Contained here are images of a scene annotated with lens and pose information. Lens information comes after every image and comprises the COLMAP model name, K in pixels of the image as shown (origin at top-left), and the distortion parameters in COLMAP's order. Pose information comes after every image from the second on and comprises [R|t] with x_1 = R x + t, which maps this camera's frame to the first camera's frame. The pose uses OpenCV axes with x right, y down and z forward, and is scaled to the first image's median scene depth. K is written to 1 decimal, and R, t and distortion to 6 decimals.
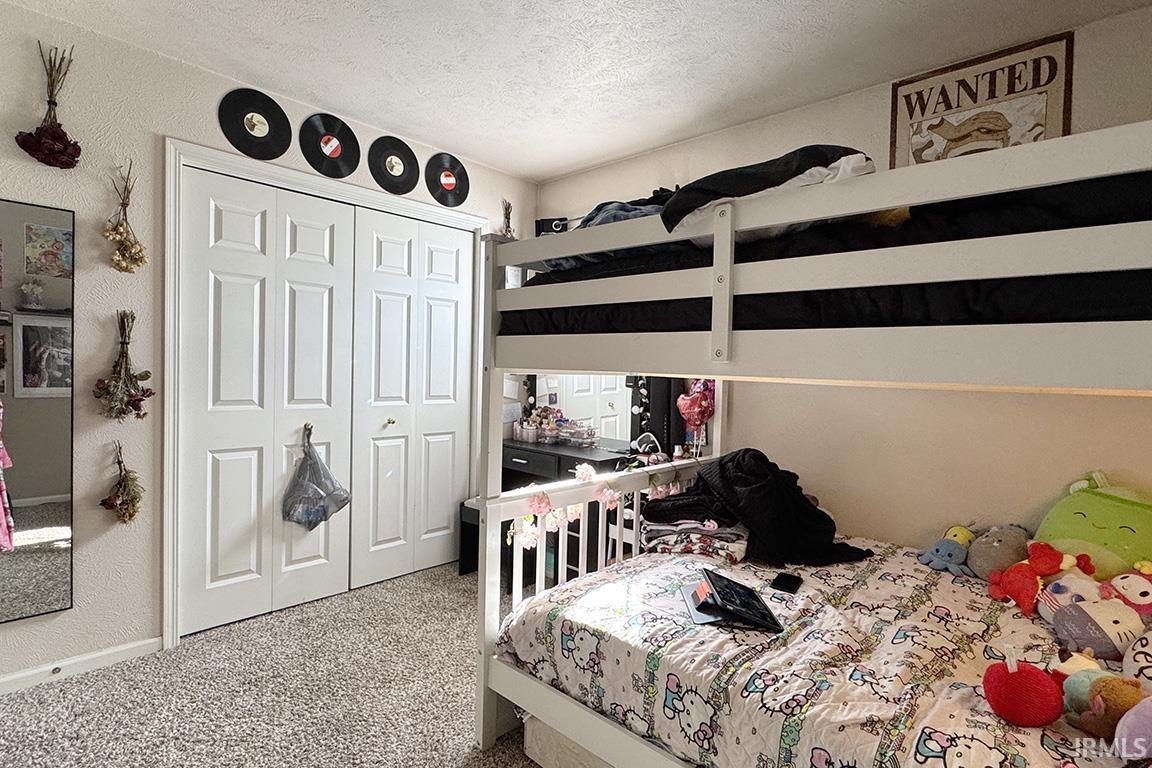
lens RADIAL K [[572.8, 0, 573.0], [0, 572.8, 383.3], [0, 0, 1]] dist [-0.002743, -0.001614]
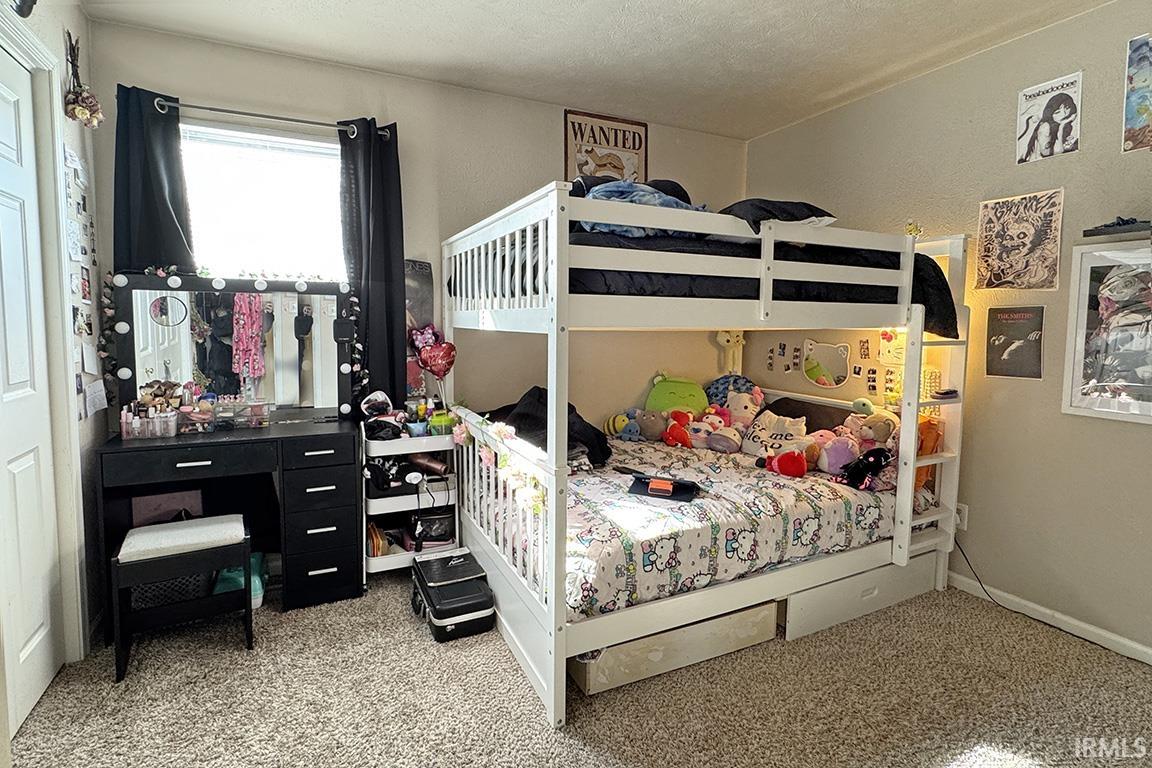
lens RADIAL K [[572.8, 0, 573.3], [0, 572.8, 357.7], [0, 0, 1]] dist [-0.002743, -0.001614]
pose [[0.348650, -0.086075, 0.933292, -1.132716], [0.028427, 0.996287, 0.081265, -0.059808], [-0.936822, -0.001802, 0.349802, 0.735410]]
